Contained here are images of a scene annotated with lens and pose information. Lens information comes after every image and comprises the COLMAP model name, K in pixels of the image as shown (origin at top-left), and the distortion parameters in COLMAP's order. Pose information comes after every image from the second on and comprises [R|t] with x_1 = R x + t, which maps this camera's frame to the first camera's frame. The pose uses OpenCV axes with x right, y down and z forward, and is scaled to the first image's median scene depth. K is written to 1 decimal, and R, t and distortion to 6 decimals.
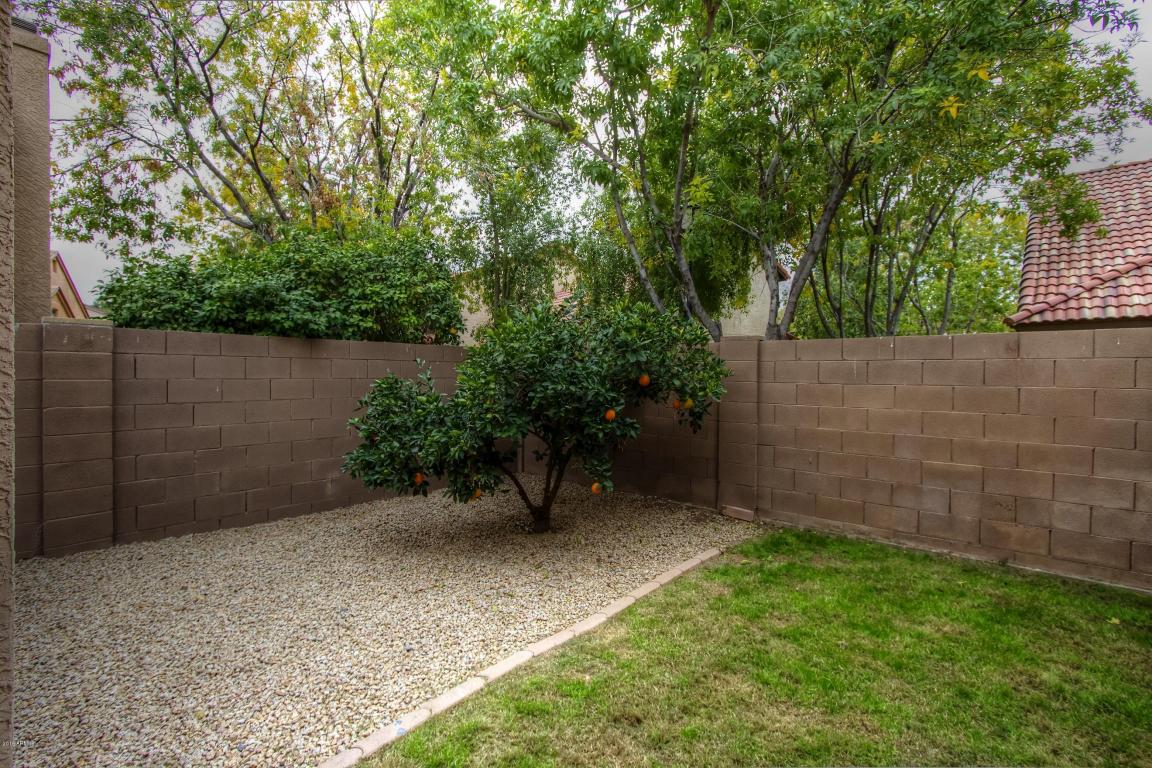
lens RADIAL K [[528.4, 0, 565.8], [0, 528.4, 378.1], [0, 0, 1]] dist [-0.018887, 0.000237]
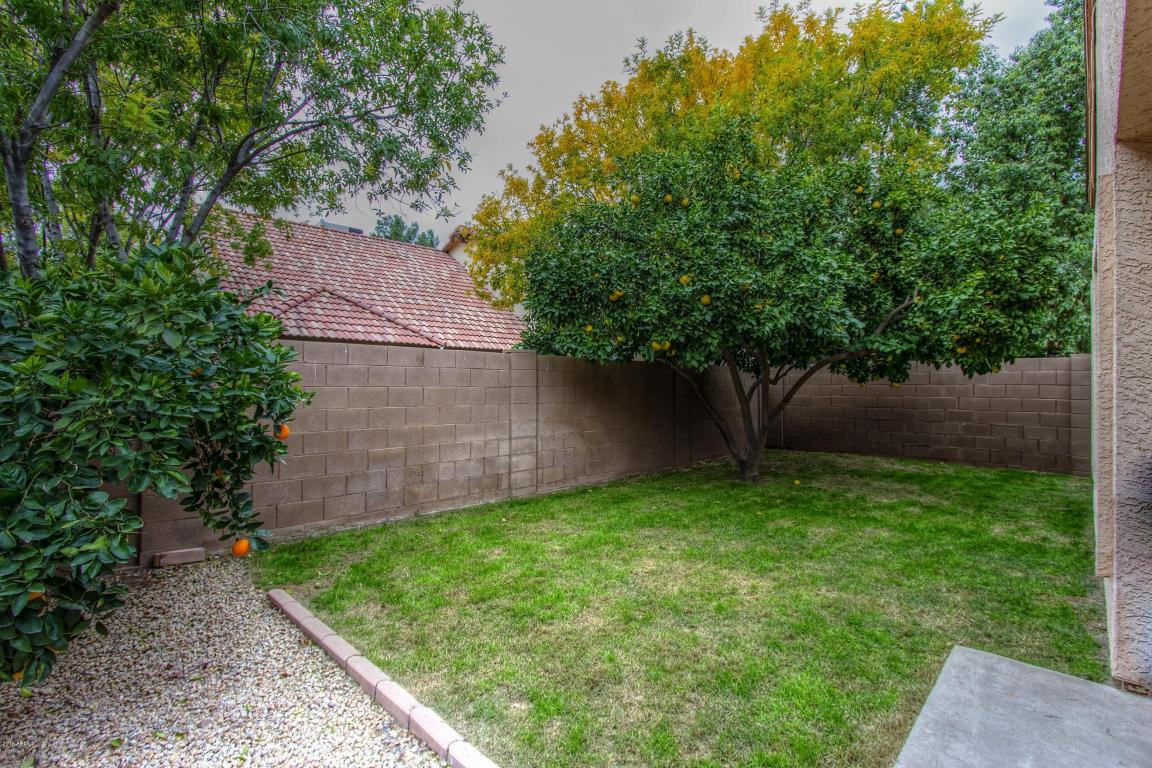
lens RADIAL K [[528.4, 0, 565.8], [0, 528.4, 378.1], [0, 0, 1]] dist [-0.018887, 0.000237]
pose [[0.054816, 0.005576, 0.998481, -0.531427], [0.002620, 0.999980, -0.005729, 0.002178], [-0.998493, 0.002930, 0.054800, 0.524371]]
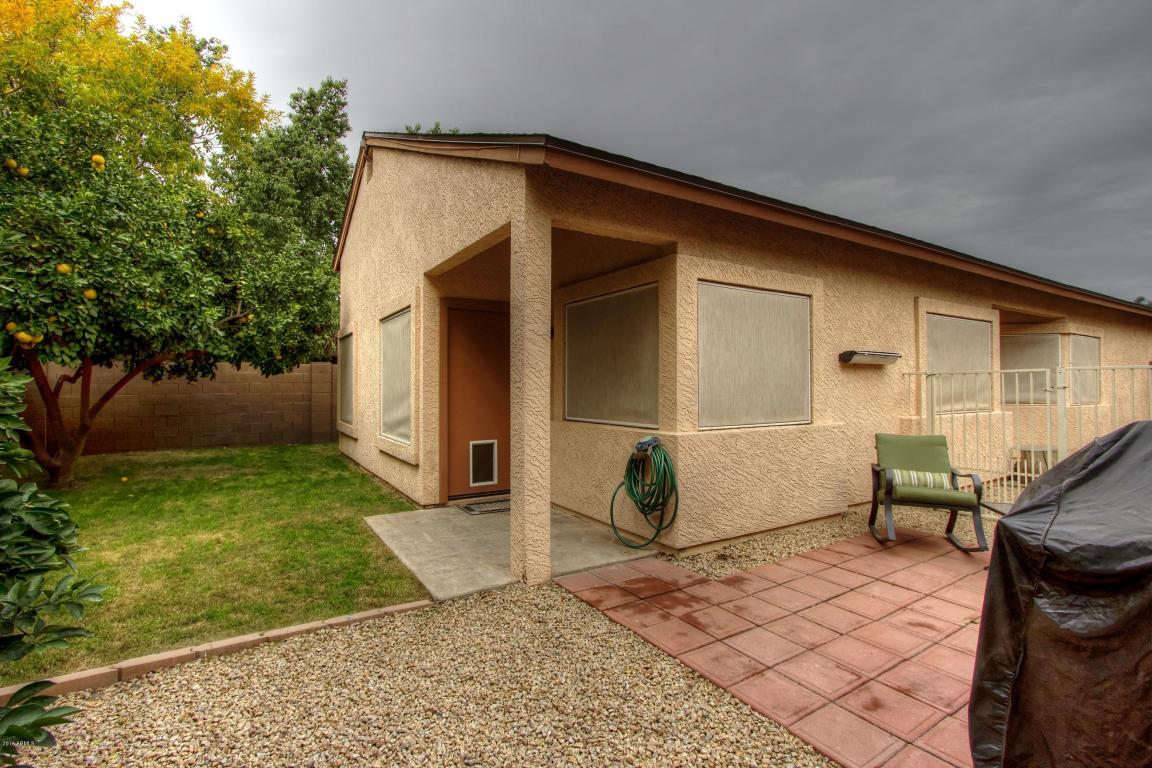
lens RADIAL K [[528.4, 0, 565.8], [0, 528.4, 378.1], [0, 0, 1]] dist [-0.018887, 0.000237]
pose [[-0.958555, 0.002998, 0.284893, -0.669260], [0.001713, 0.999987, -0.004762, 0.012586], [-0.284903, -0.004077, -0.958548, 1.153229]]
